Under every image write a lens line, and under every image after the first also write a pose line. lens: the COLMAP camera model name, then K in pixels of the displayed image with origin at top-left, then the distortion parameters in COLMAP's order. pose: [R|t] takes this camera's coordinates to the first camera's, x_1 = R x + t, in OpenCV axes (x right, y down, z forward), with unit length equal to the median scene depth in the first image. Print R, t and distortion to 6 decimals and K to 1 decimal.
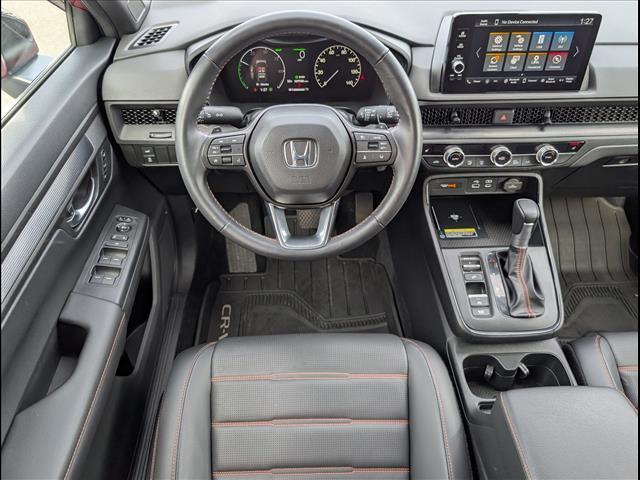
lens RADIAL K [[507.1, 0, 320.0], [0, 507.1, 240.0], [0, 0, 1]] dist [0.005975, 0.001497]
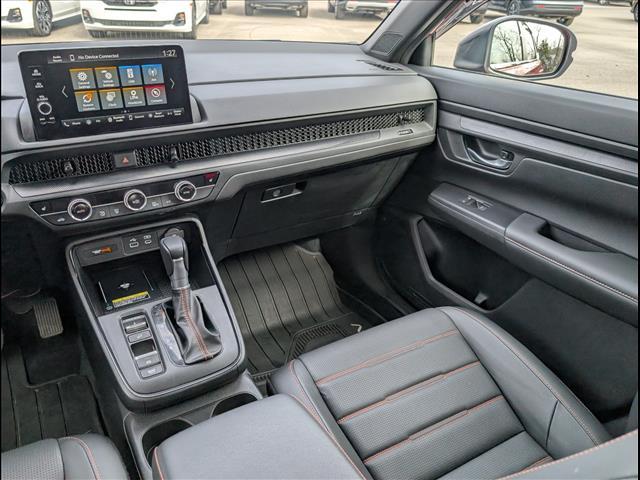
lens RADIAL K [[507.1, 0, 320.0], [0, 507.1, 240.0], [0, 0, 1]] dist [0.005975, 0.001497]
pose [[0.877139, -0.209631, 0.432068, 0.241844], [0.308331, 0.935599, -0.172007, 0.167360], [-0.368184, 0.284094, 0.885286, 0.084659]]
